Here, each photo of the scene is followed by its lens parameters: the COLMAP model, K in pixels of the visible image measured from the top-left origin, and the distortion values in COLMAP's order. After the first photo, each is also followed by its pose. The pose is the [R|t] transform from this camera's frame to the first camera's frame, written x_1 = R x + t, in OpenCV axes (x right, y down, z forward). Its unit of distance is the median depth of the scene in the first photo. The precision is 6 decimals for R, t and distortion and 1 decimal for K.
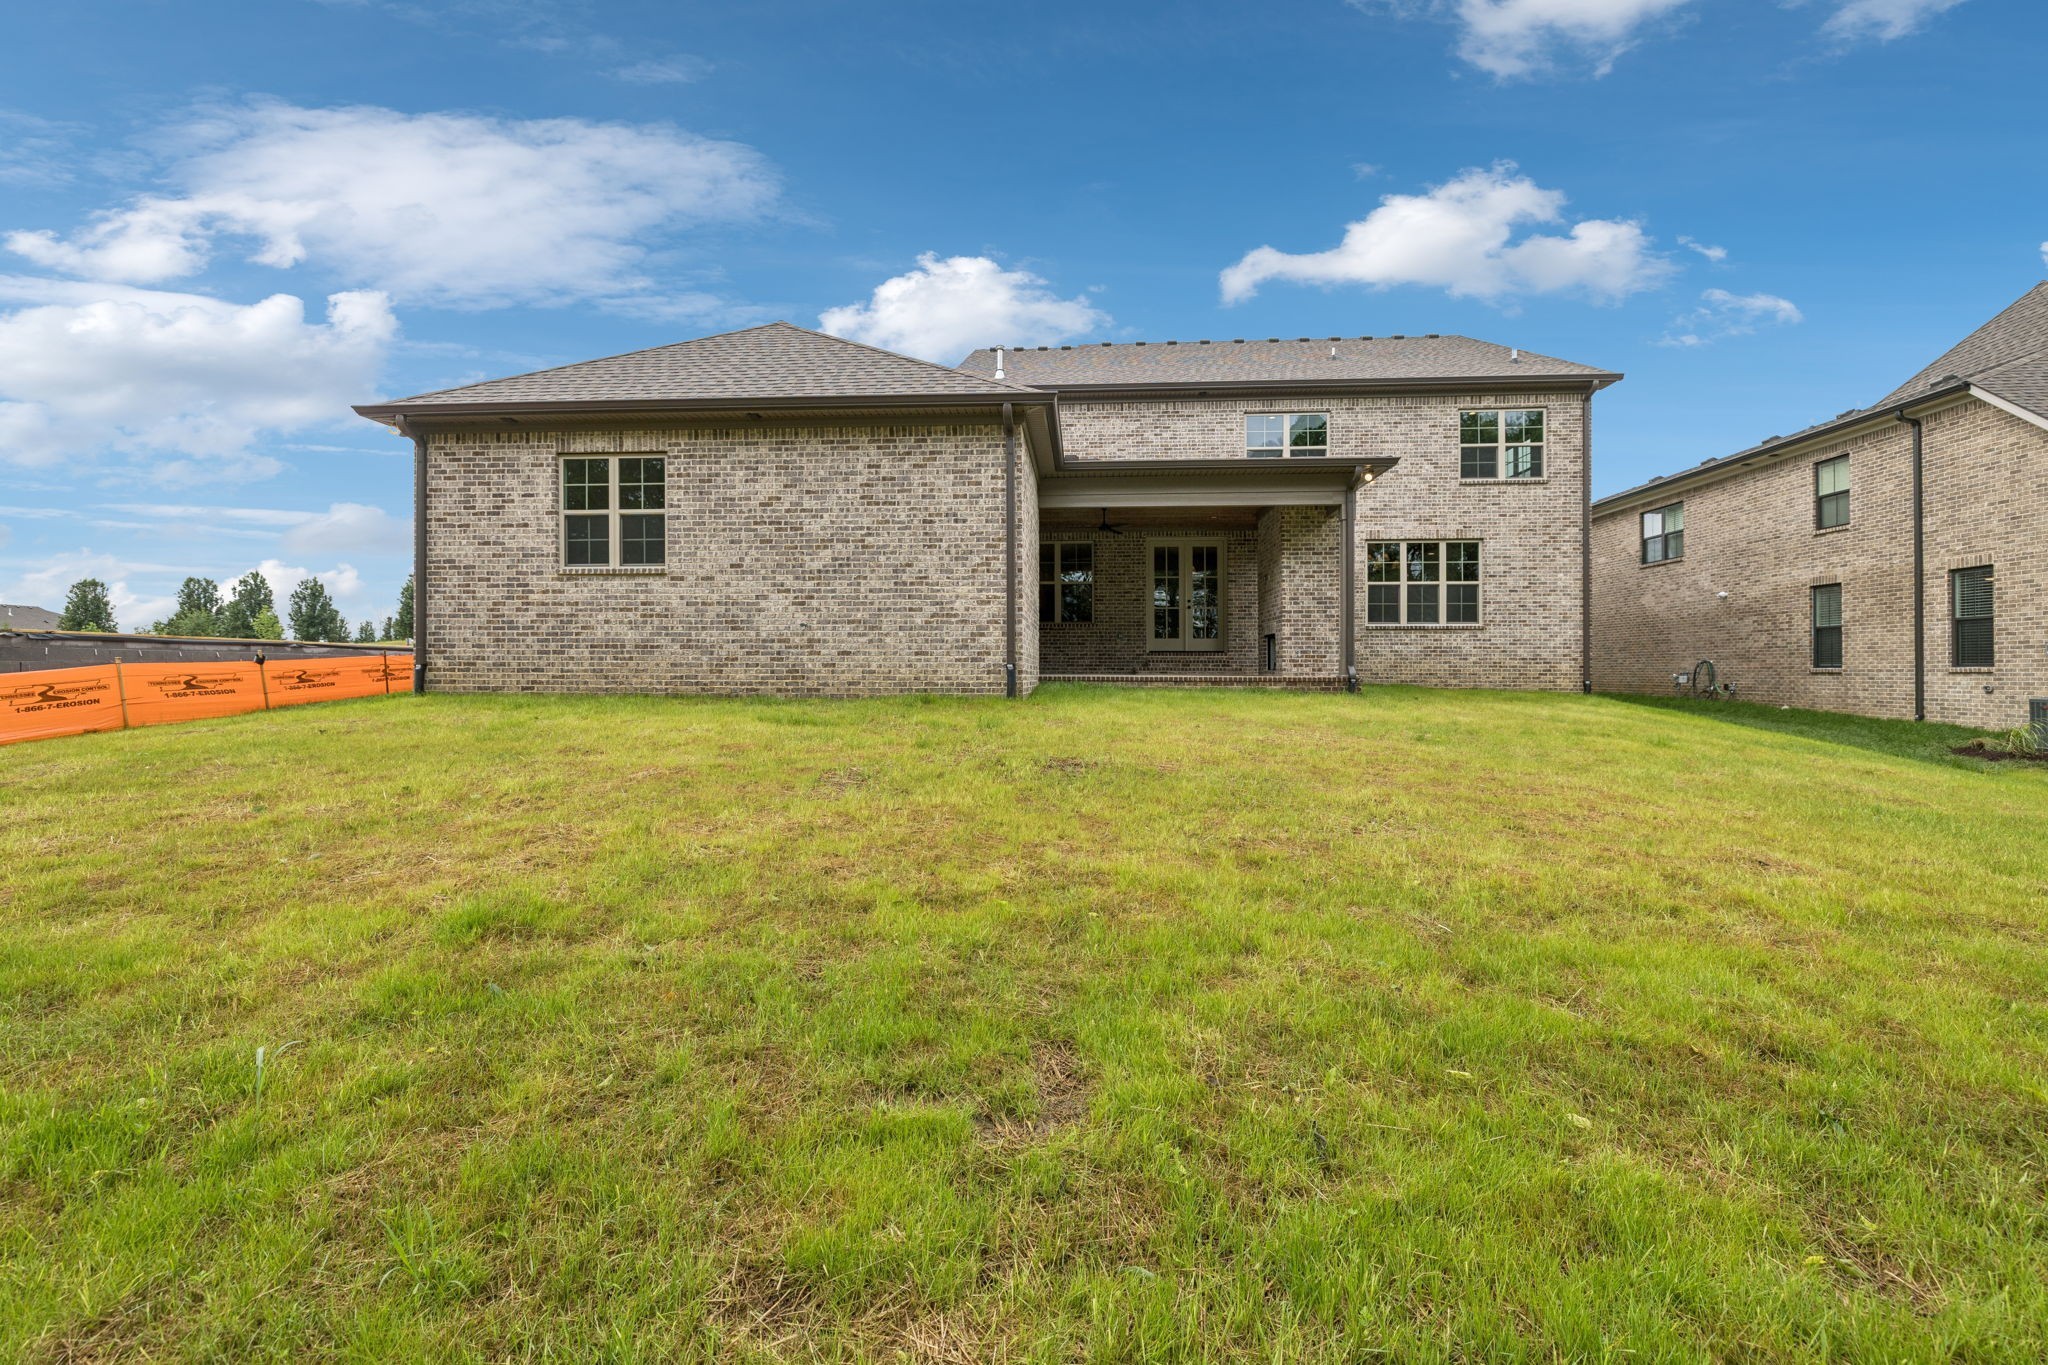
lens RADIAL K [[881.0, 0, 1019.6], [0, 881.0, 674.6], [0, 0, 1]] dist [0.000860, -0.000375]
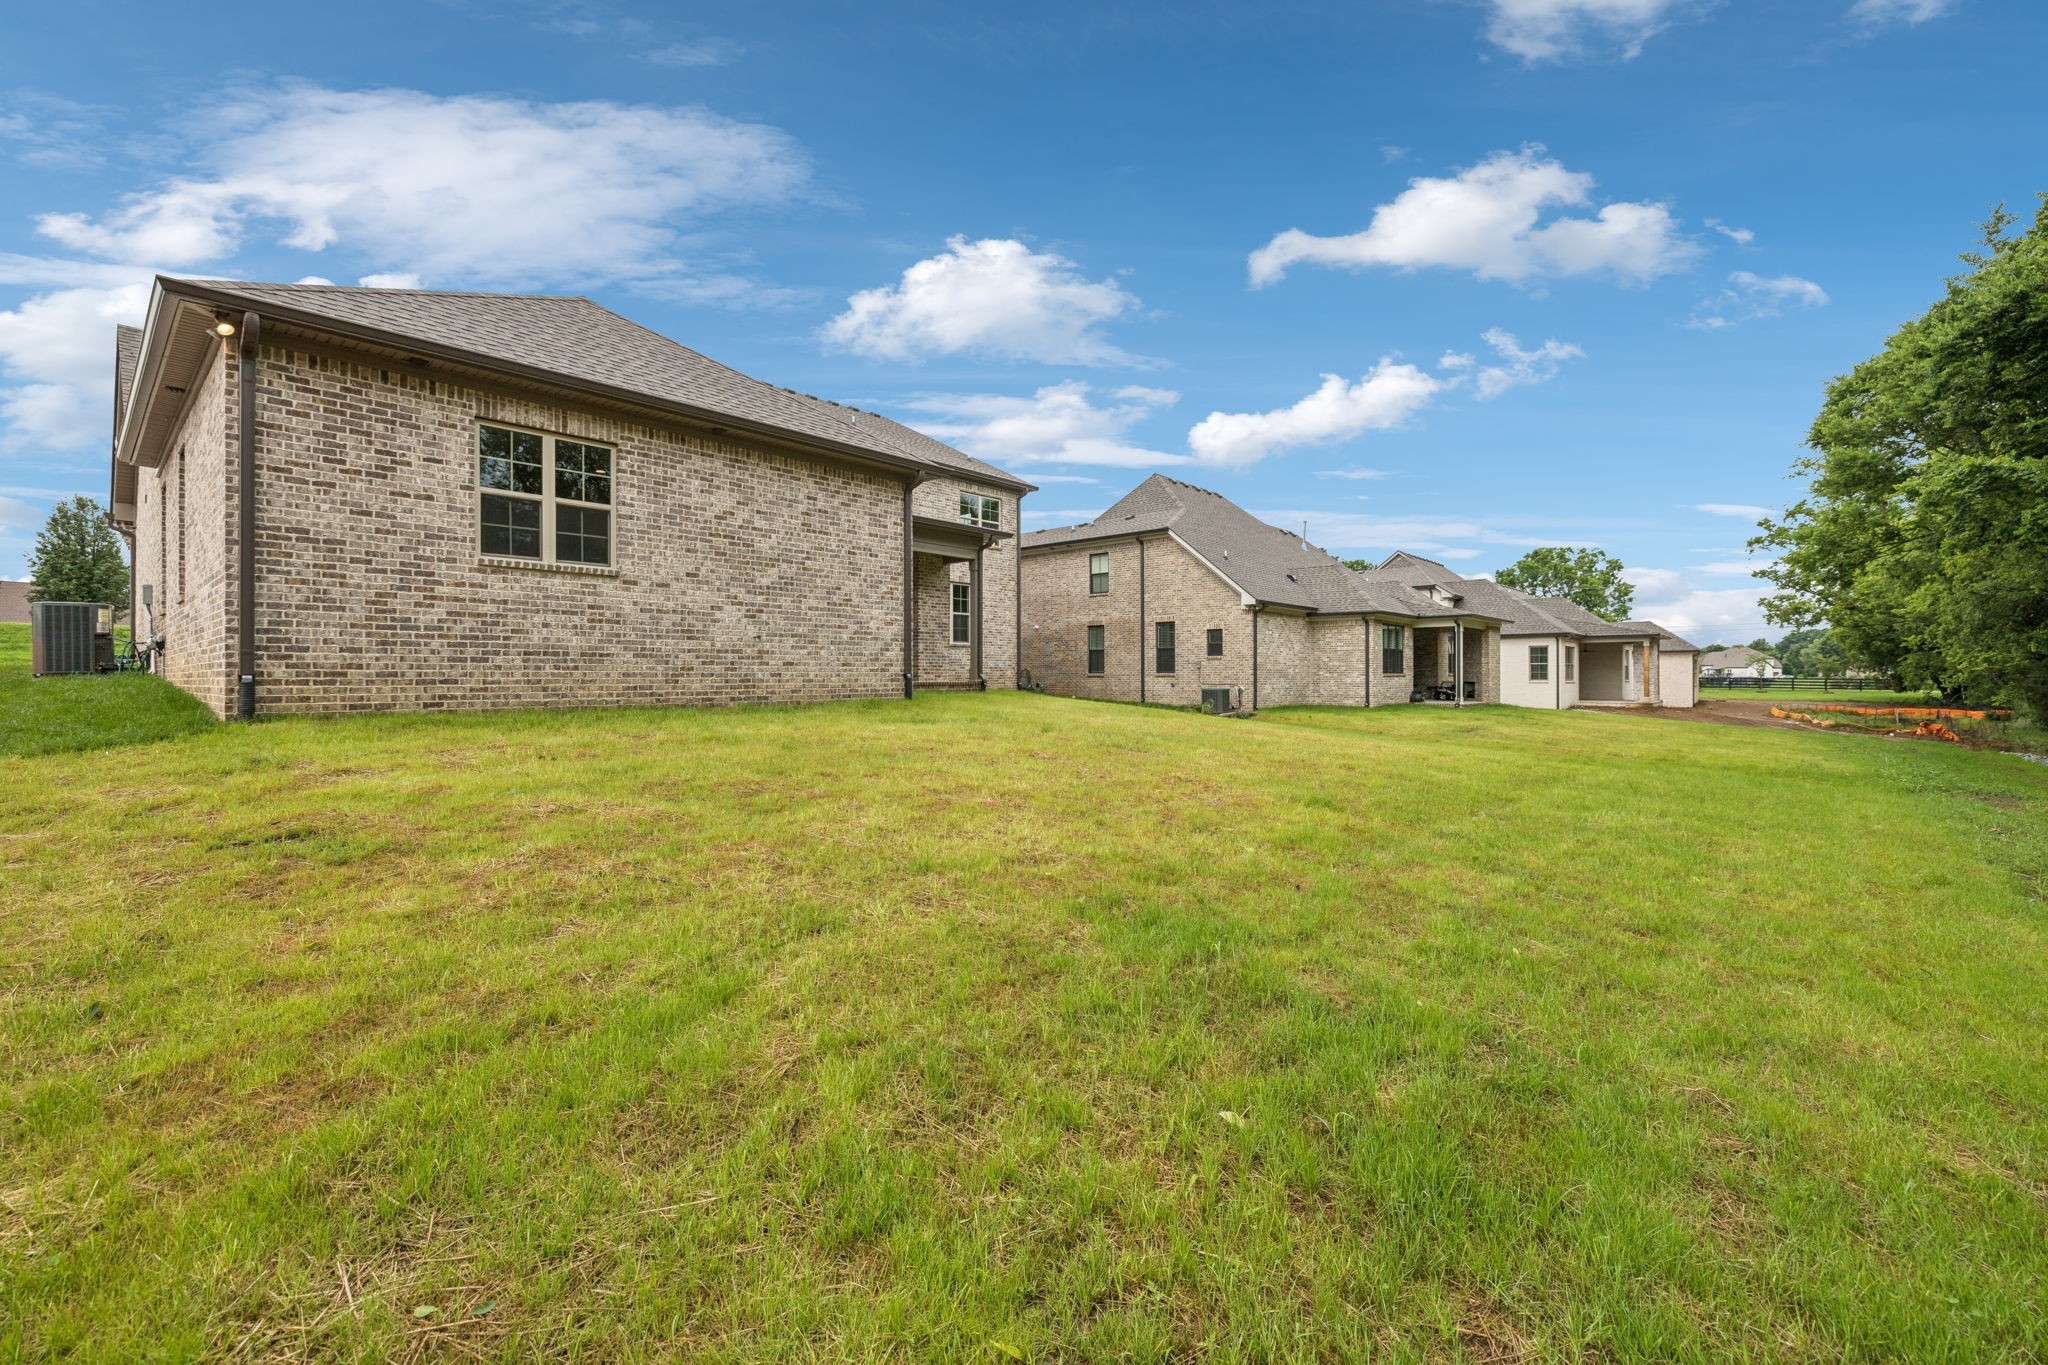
lens RADIAL K [[881.0, 0, 1019.6], [0, 881.0, 674.6], [0, 0, 1]] dist [0.000860, -0.000375]
pose [[0.605338, -0.002384, 0.795965, -0.867595], [0.002770, 0.999996, 0.000889, -0.010812], [-0.795964, 0.001667, 0.605342, 0.103304]]
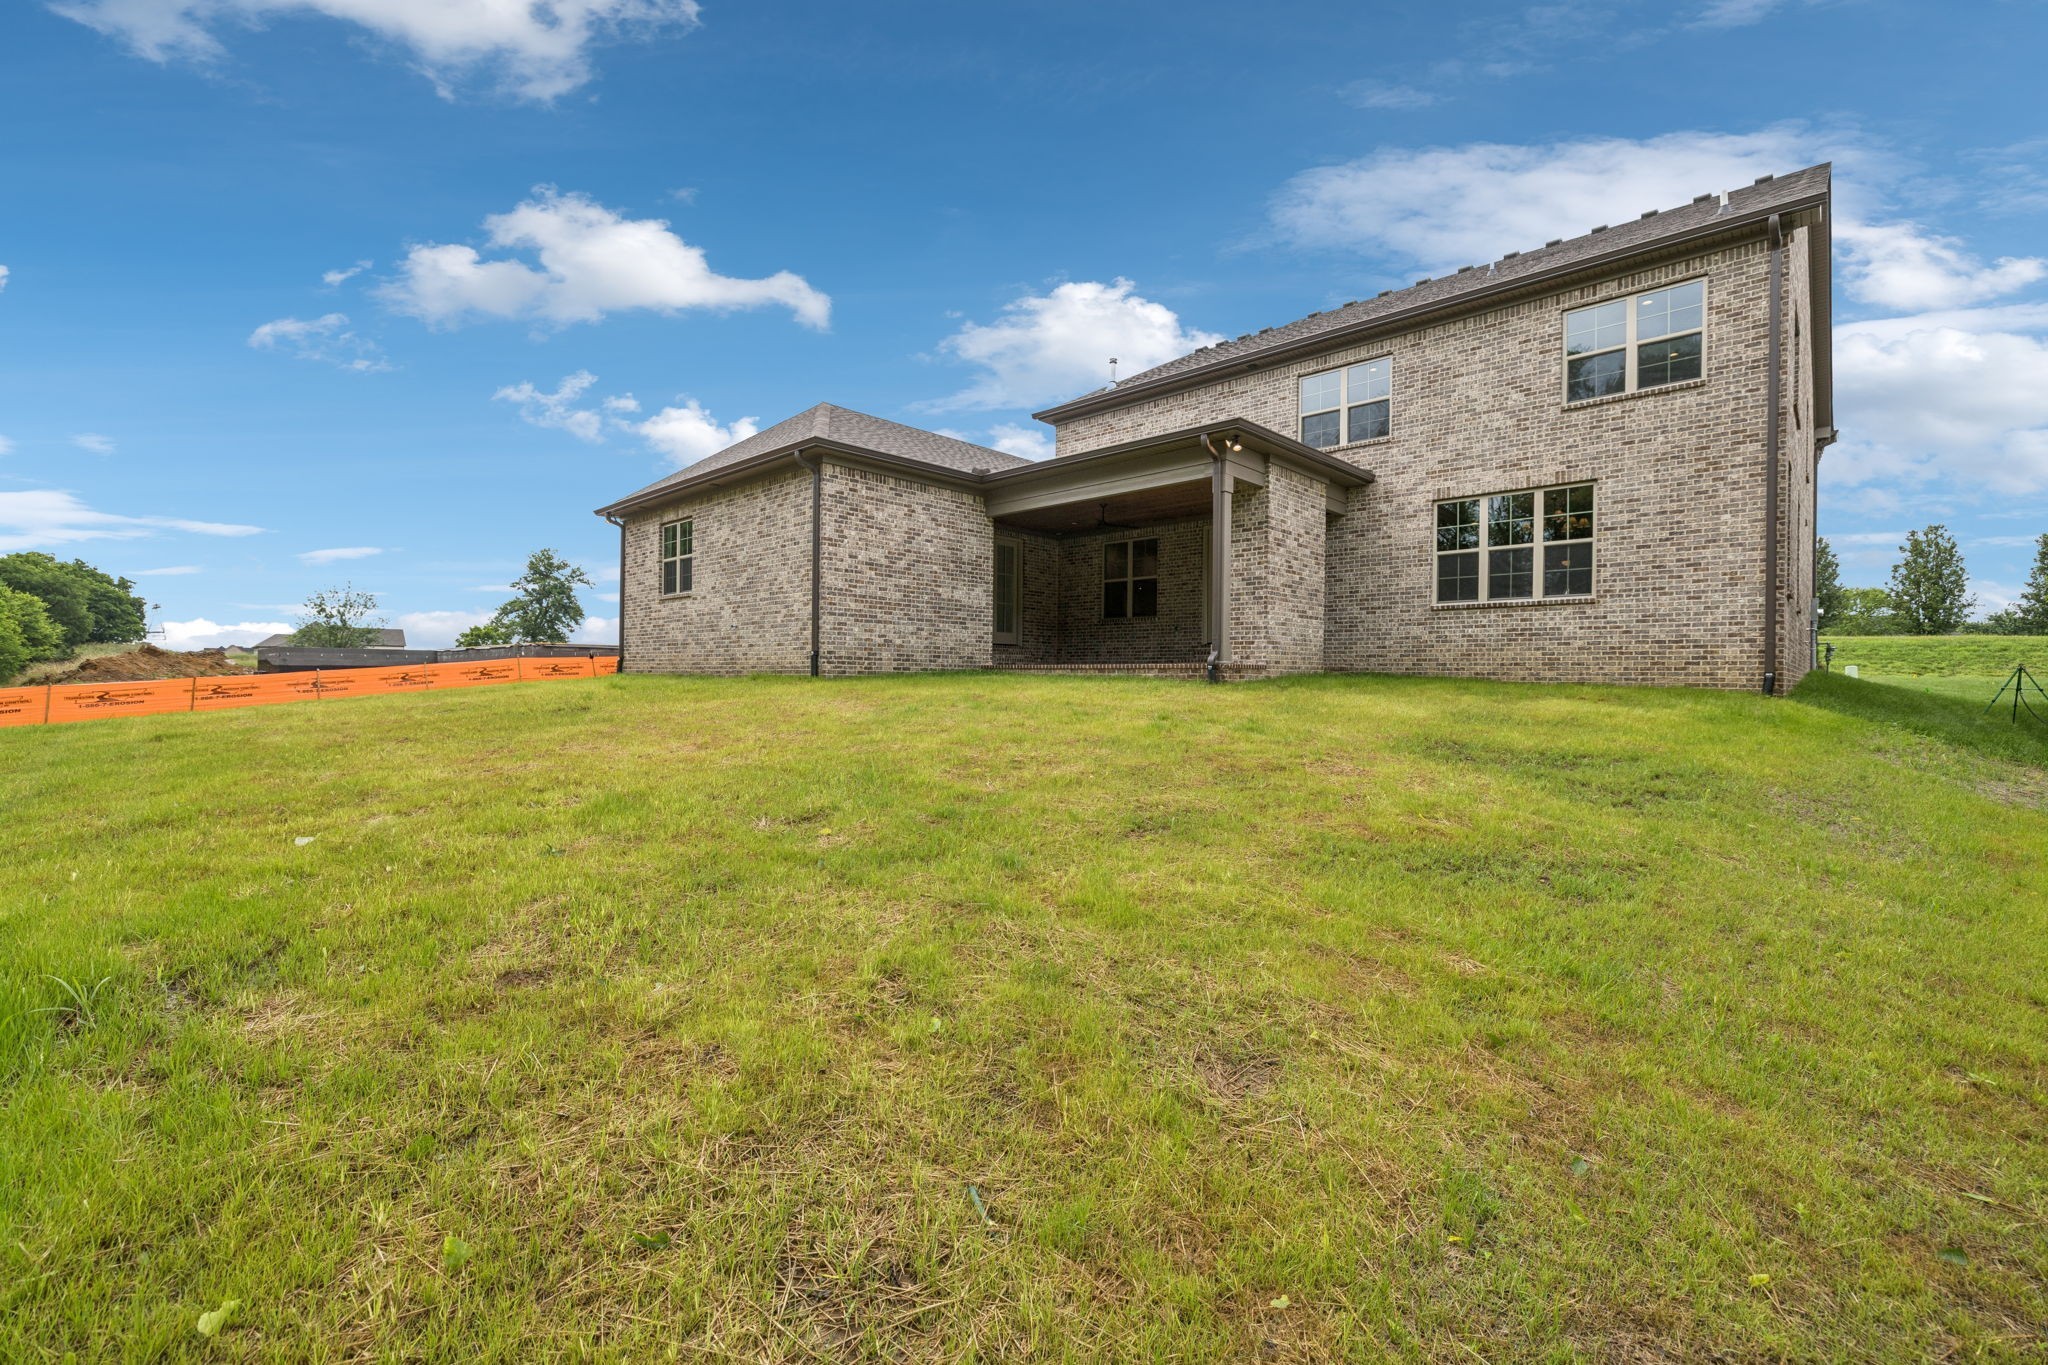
lens RADIAL K [[881.0, 0, 1019.6], [0, 881.0, 674.6], [0, 0, 1]] dist [0.000860, -0.000375]
pose [[0.761139, 0.001284, -0.648587, 0.994639], [-0.007865, 0.999943, -0.007250, 0.027150], [0.648541, 0.010620, 0.761106, 0.208199]]
